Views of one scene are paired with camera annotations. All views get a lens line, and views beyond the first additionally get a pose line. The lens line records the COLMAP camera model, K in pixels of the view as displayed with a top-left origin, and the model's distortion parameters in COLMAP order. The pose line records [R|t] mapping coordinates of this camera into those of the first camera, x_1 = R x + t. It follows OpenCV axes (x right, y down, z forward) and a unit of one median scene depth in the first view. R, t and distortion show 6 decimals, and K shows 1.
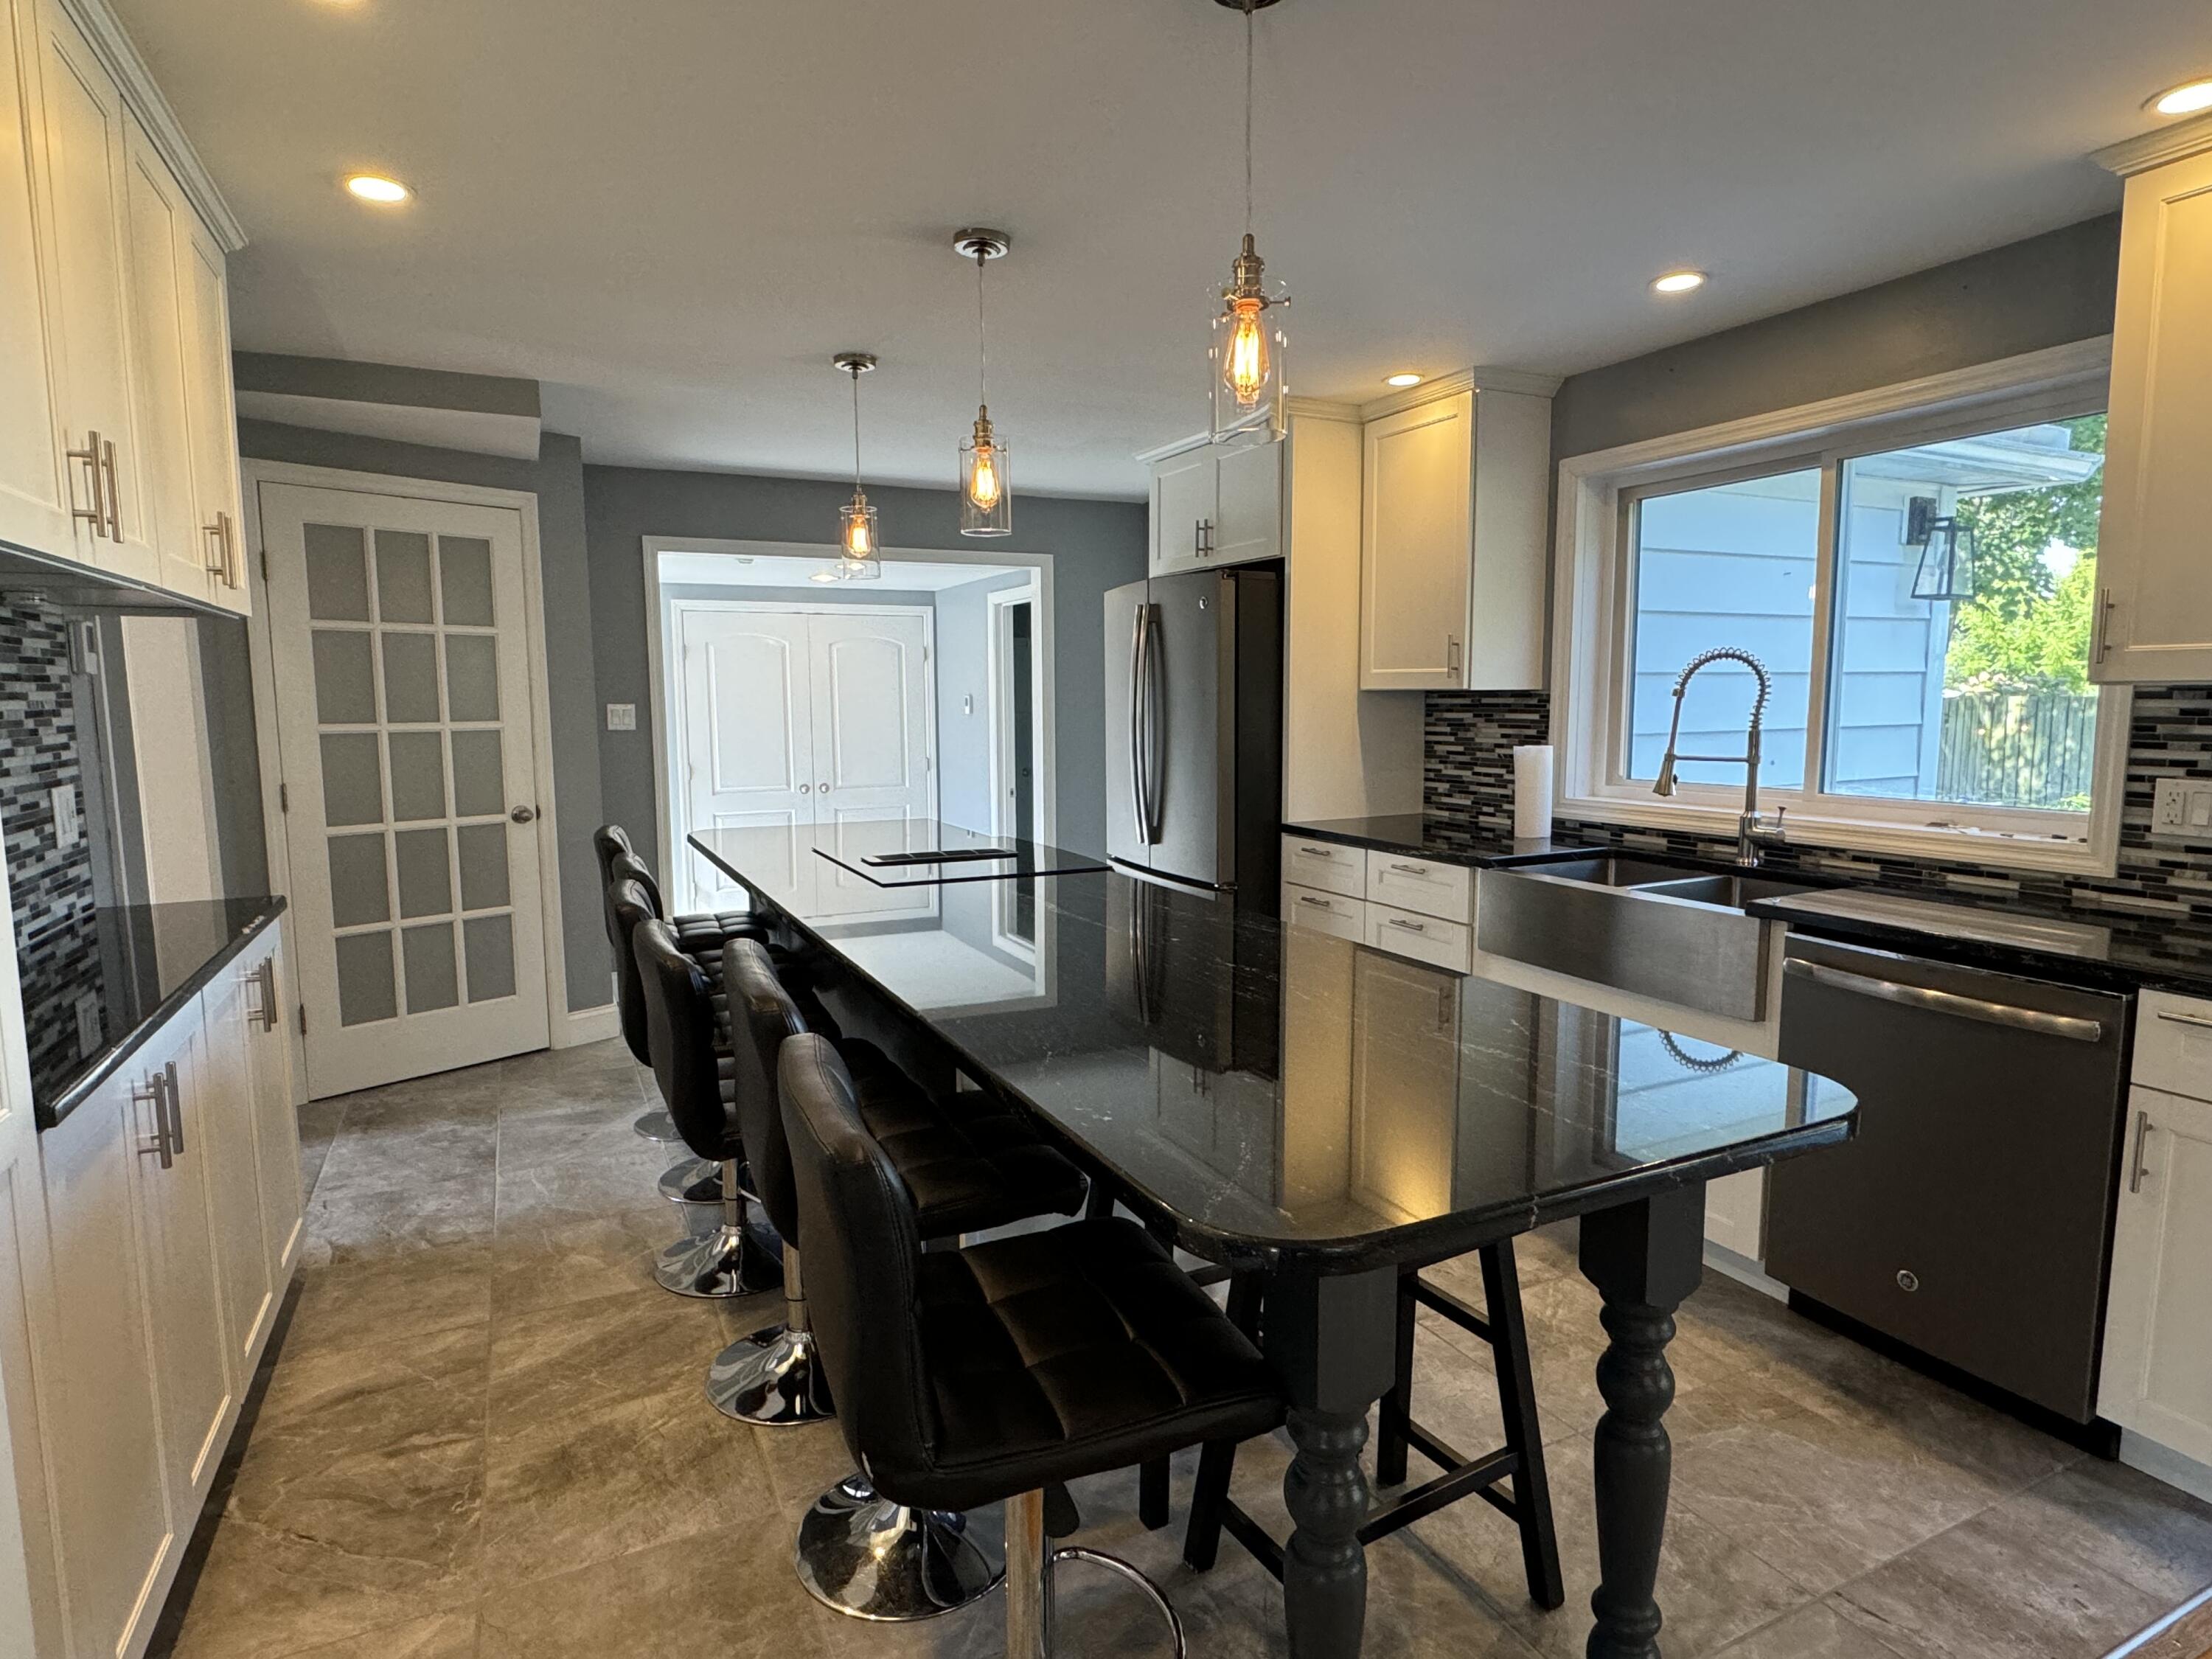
lens RADIAL K [[1203.7, 0, 1106.0], [0, 1203.7, 829.5], [0, 0, 1]] dist [-0.000158, -0.000156]
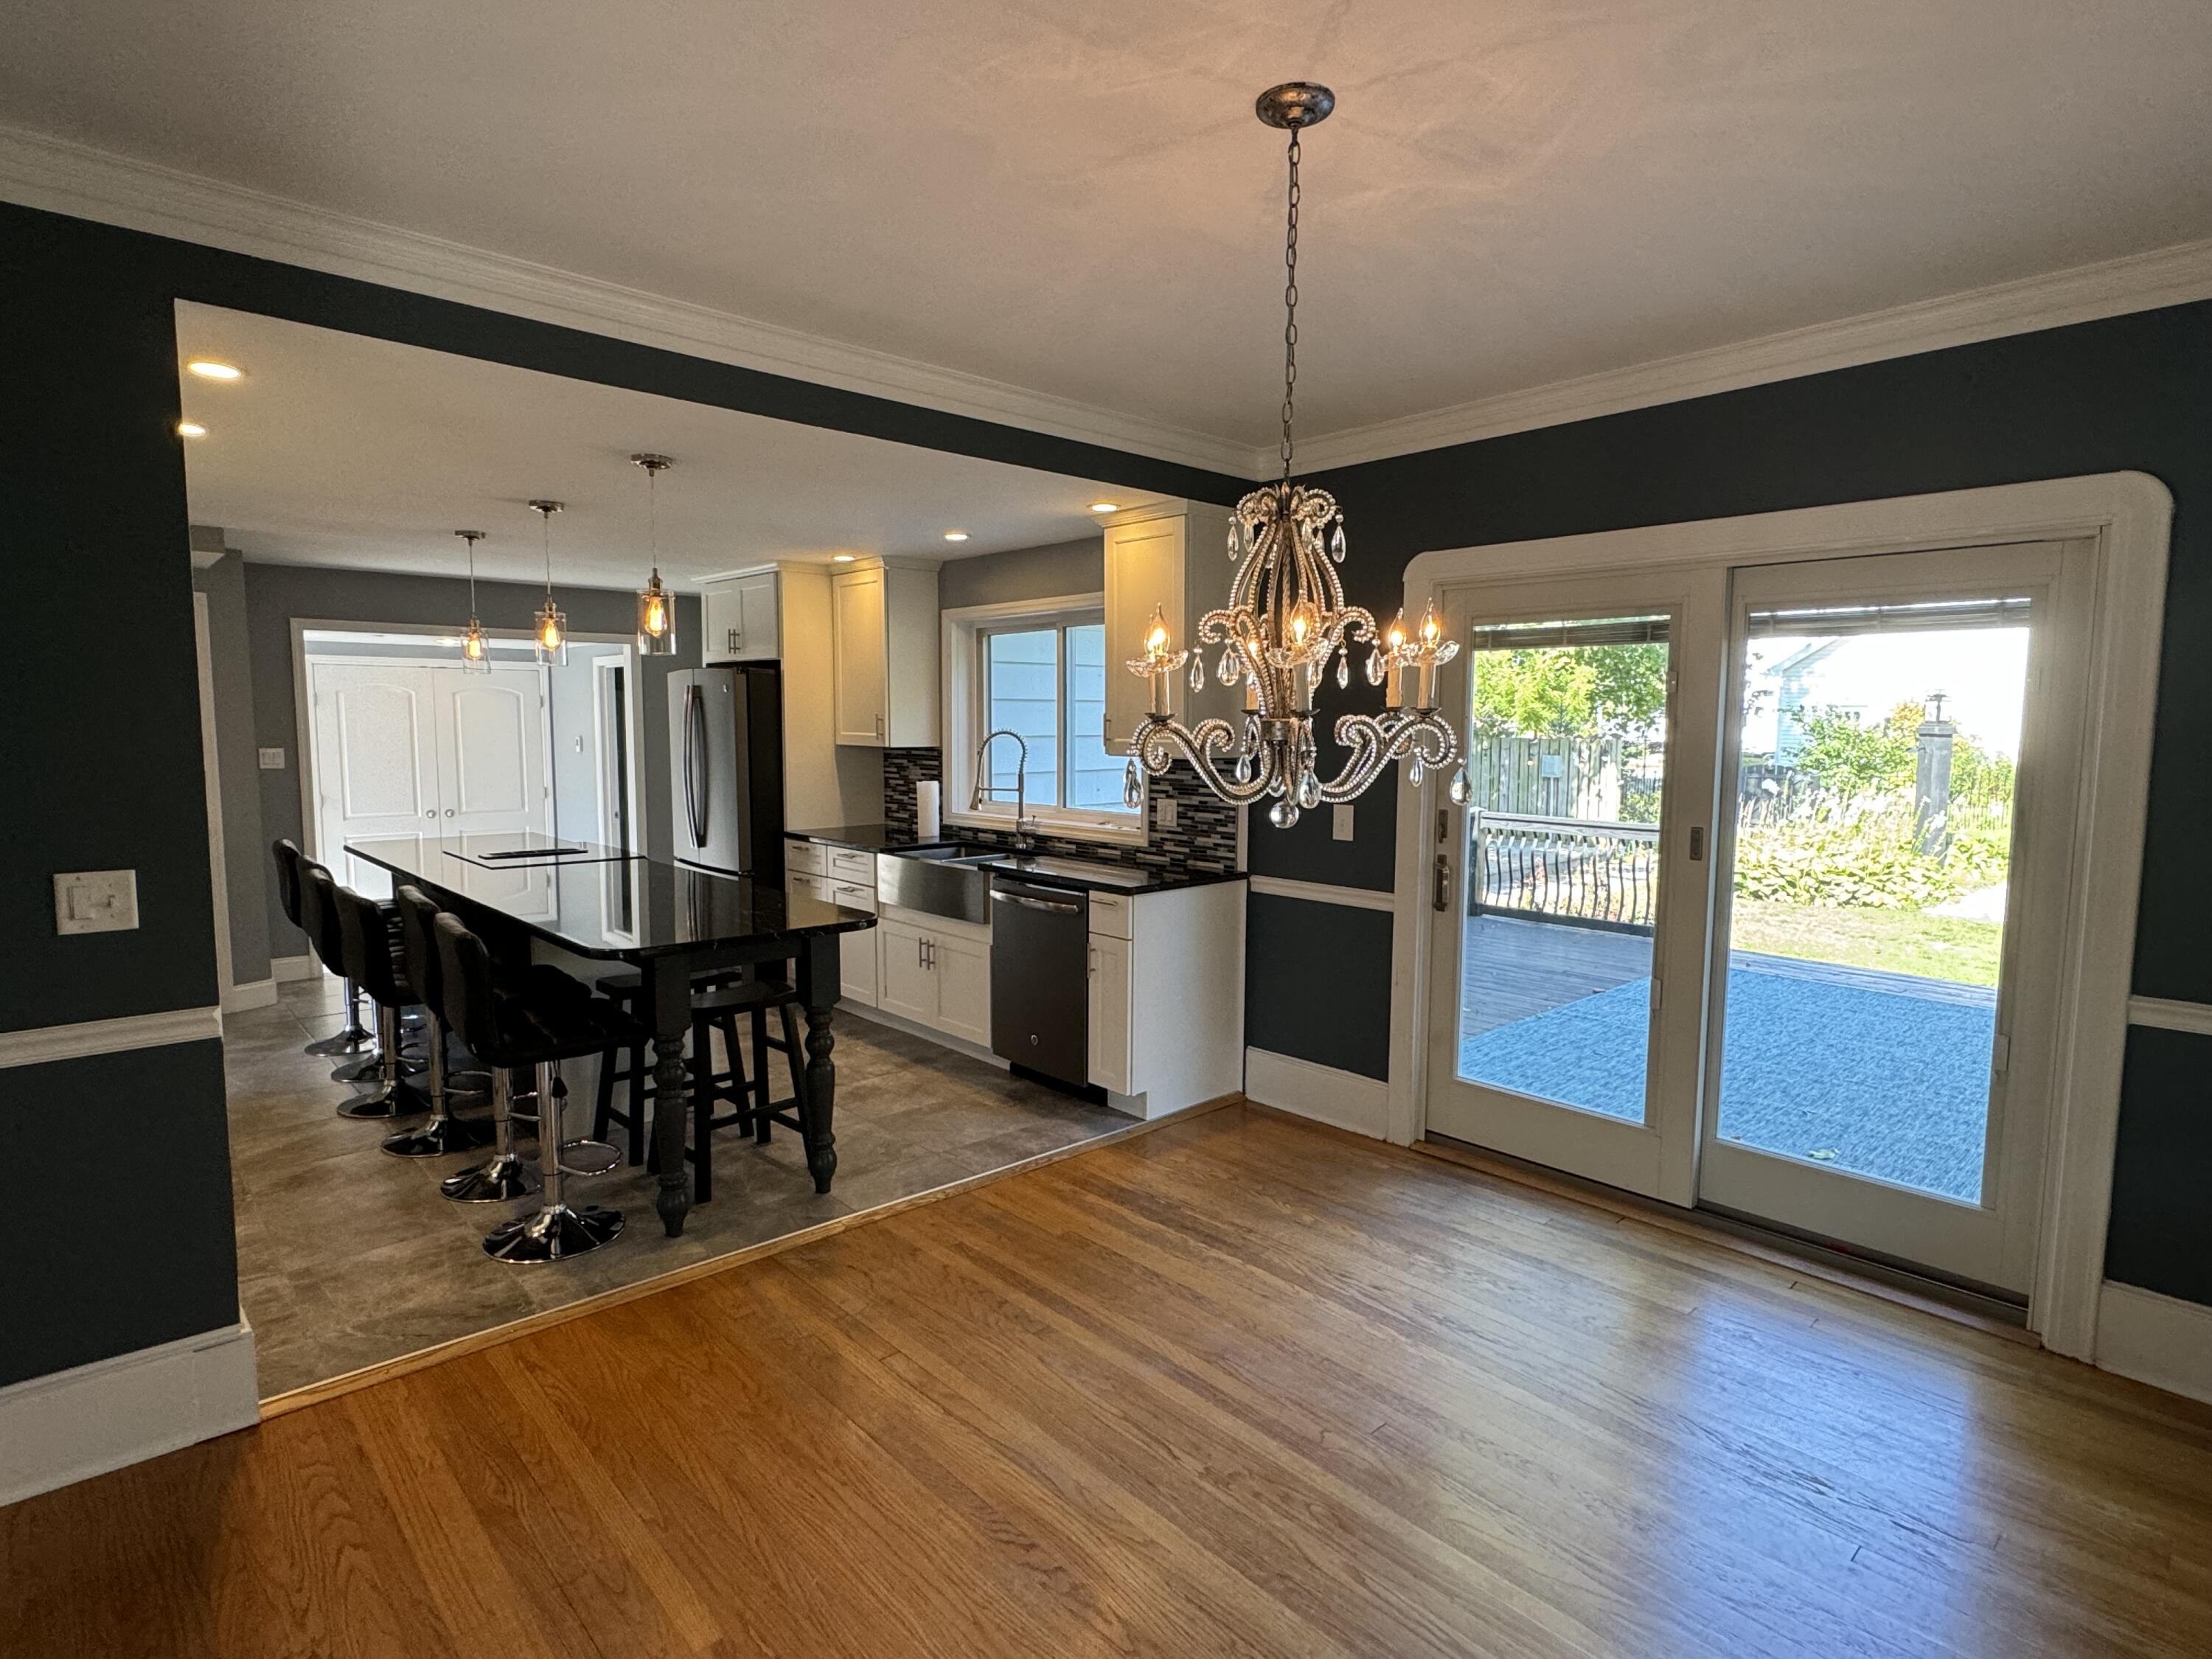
lens RADIAL K [[1171.4, 0, 1106.0], [0, 1171.4, 829.5], [0, 0, 1]] dist [0.001046, 0.000036]
pose [[0.960087, -0.015200, 0.279289, 0.138142], [0.020378, 0.999670, -0.015645, 0.027349], [-0.278959, 0.020712, 0.960079, -0.616694]]
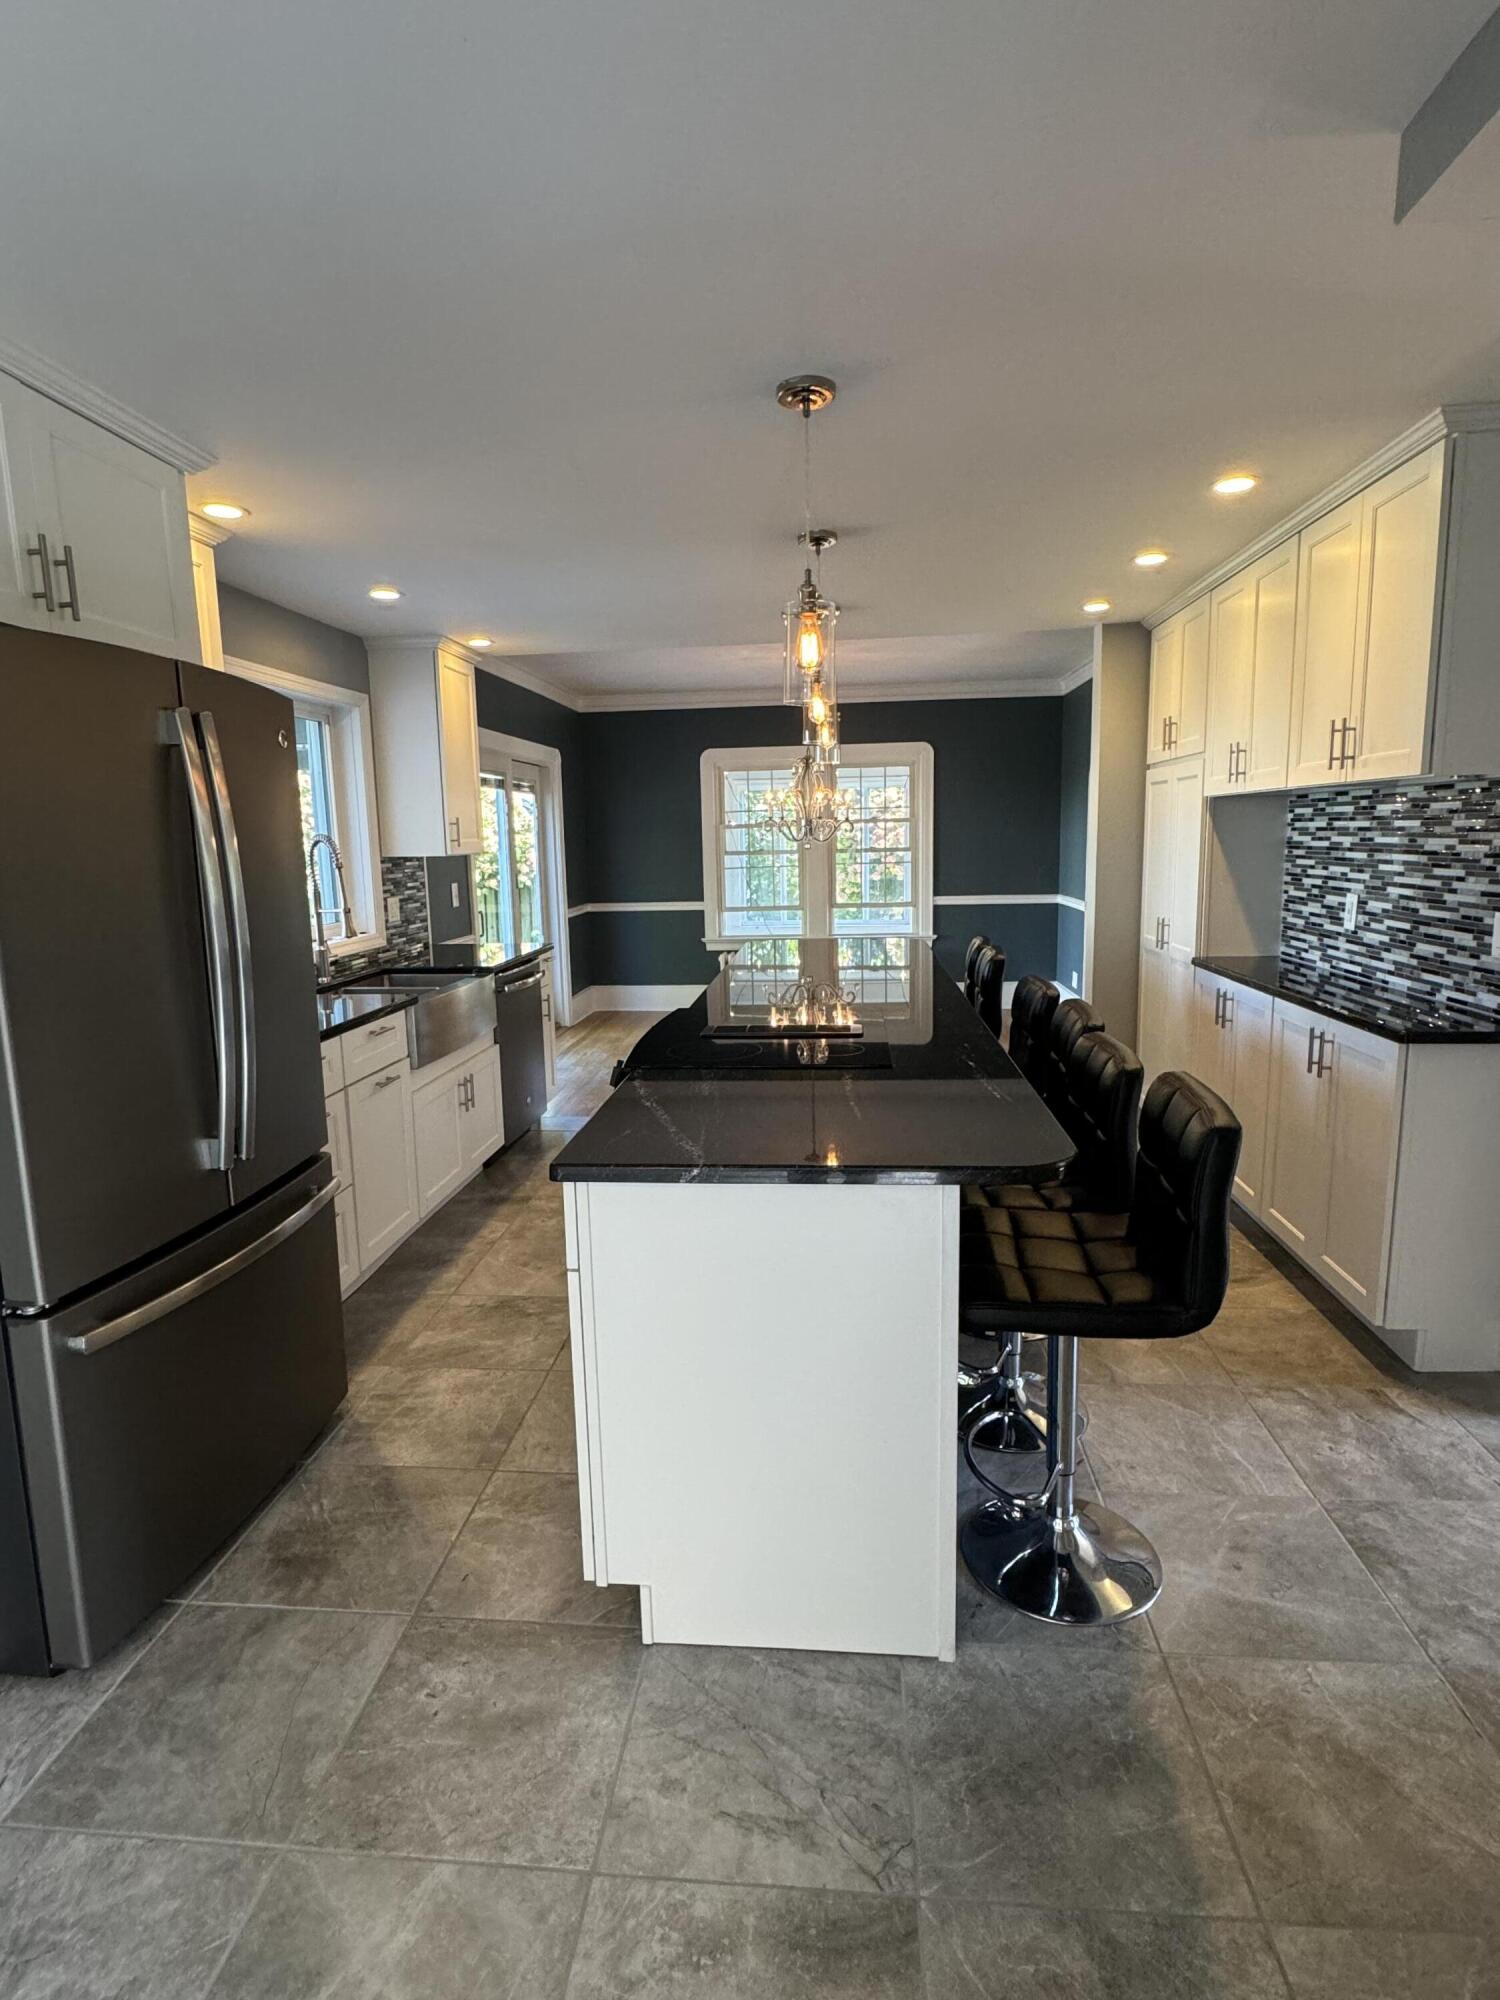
lens RADIAL K [[1059.1, 0, 750.0], [0, 1059.1, 1000.0], [0, 0, 1]] dist [0.001046, 0.000036]
pose [[-0.856888, -0.055574, 0.512499, -0.491109], [0.084344, 0.965661, 0.245734, -0.189285], [-0.508556, 0.253793, -0.822776, 1.531047]]
